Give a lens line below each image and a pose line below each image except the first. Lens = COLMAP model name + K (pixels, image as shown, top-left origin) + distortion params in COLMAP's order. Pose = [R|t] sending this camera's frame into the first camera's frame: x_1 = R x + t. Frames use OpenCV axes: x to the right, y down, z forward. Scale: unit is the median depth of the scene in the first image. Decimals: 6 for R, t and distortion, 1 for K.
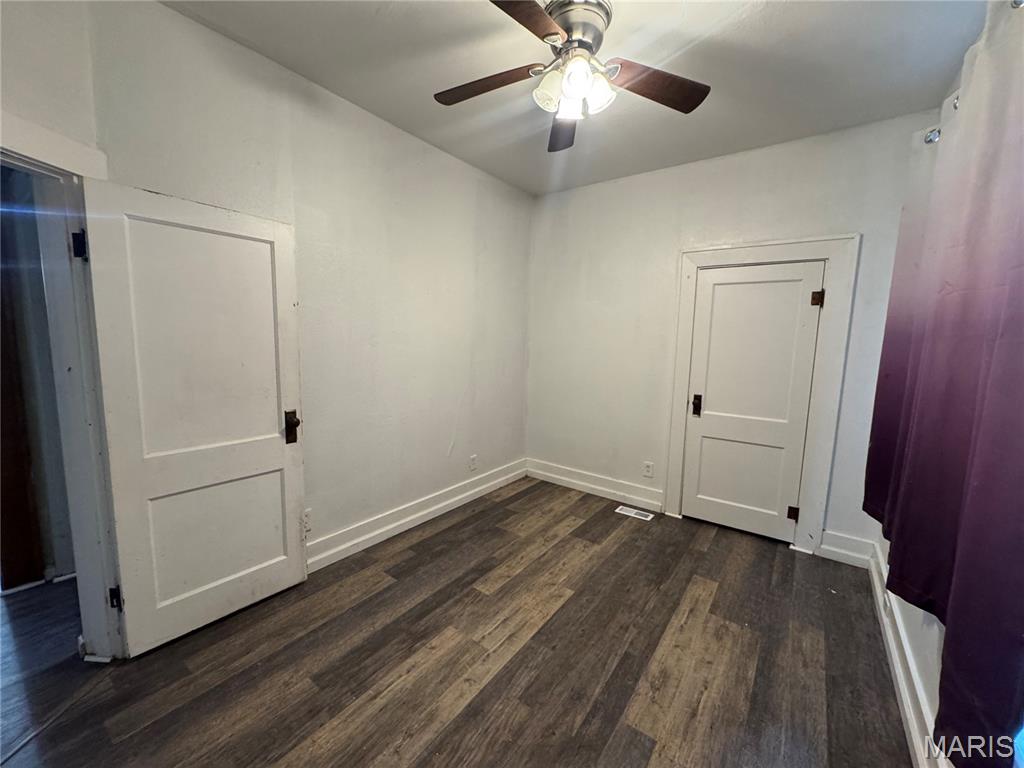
lens RADIAL K [[406.9, 0, 511.7], [0, 406.9, 384.1], [0, 0, 1]] dist [-0.001166, 0.000041]
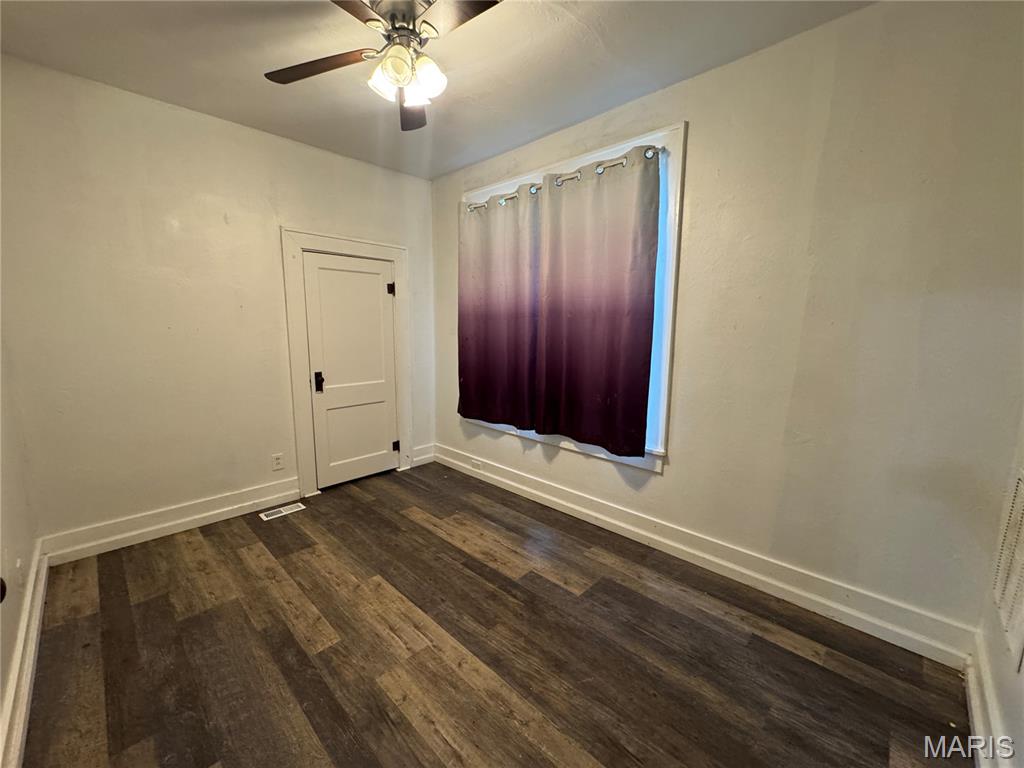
lens RADIAL K [[406.9, 0, 511.7], [0, 406.9, 384.1], [0, 0, 1]] dist [-0.001166, 0.000041]
pose [[0.128795, -0.164269, 0.977971, -0.627103], [0.115306, 0.981976, 0.149757, -0.053305], [-0.984945, 0.093478, 0.145415, 0.438868]]
